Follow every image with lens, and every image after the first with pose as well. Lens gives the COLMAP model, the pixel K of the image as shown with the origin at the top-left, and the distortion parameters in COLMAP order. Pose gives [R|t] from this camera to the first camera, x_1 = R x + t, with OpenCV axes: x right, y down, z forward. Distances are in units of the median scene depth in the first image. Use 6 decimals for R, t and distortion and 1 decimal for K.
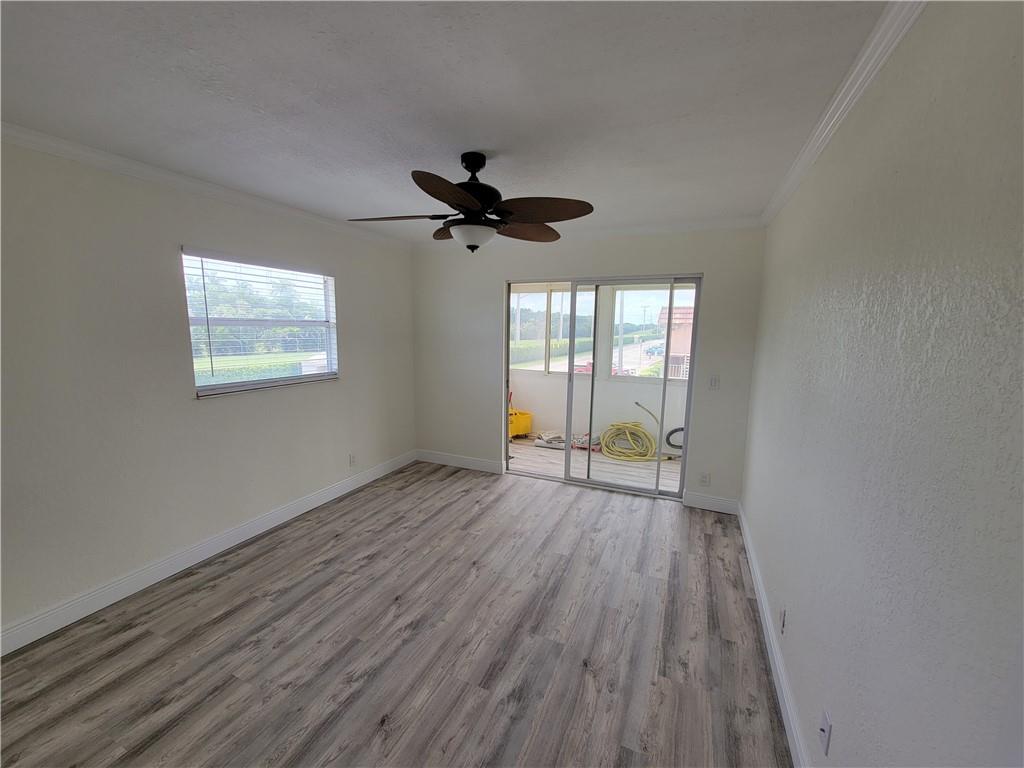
lens RADIAL K [[411.0, 0, 509.5], [0, 411.0, 390.9], [0, 0, 1]] dist [-0.000840, 0.000014]
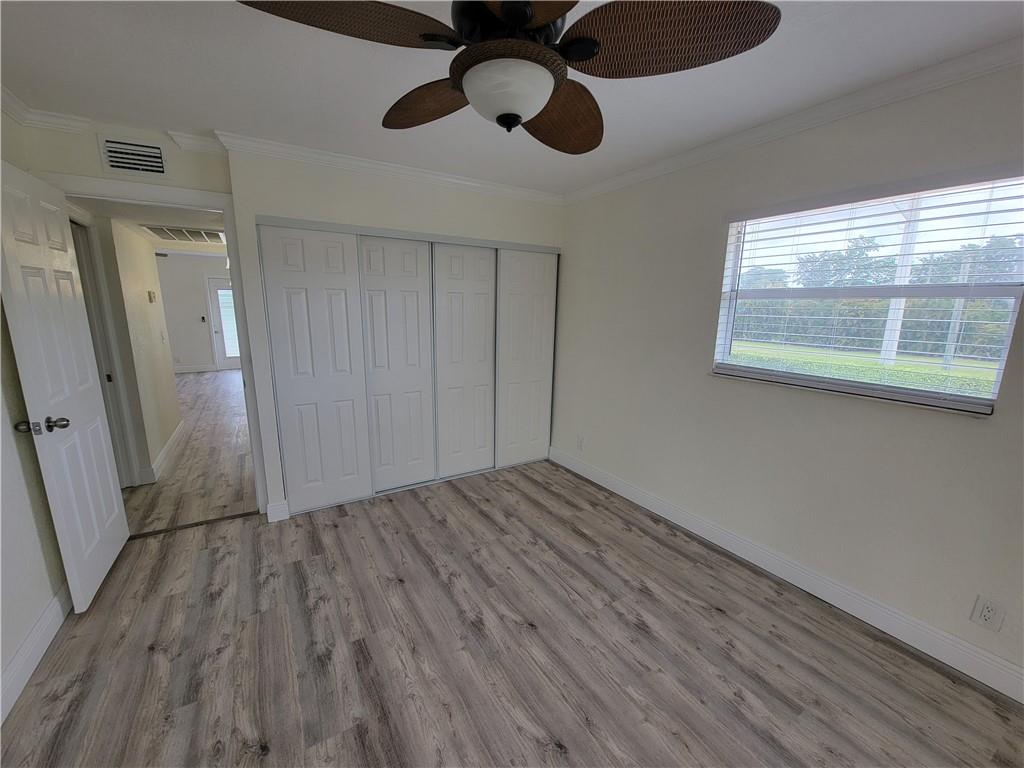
lens RADIAL K [[411.0, 0, 509.5], [0, 411.0, 390.9], [0, 0, 1]] dist [-0.000840, 0.000014]
pose [[-0.567341, 0.146070, -0.810424, 0.386635], [-0.144807, 0.951111, 0.272800, -0.177570], [0.810651, 0.272125, -0.518452, 1.381264]]
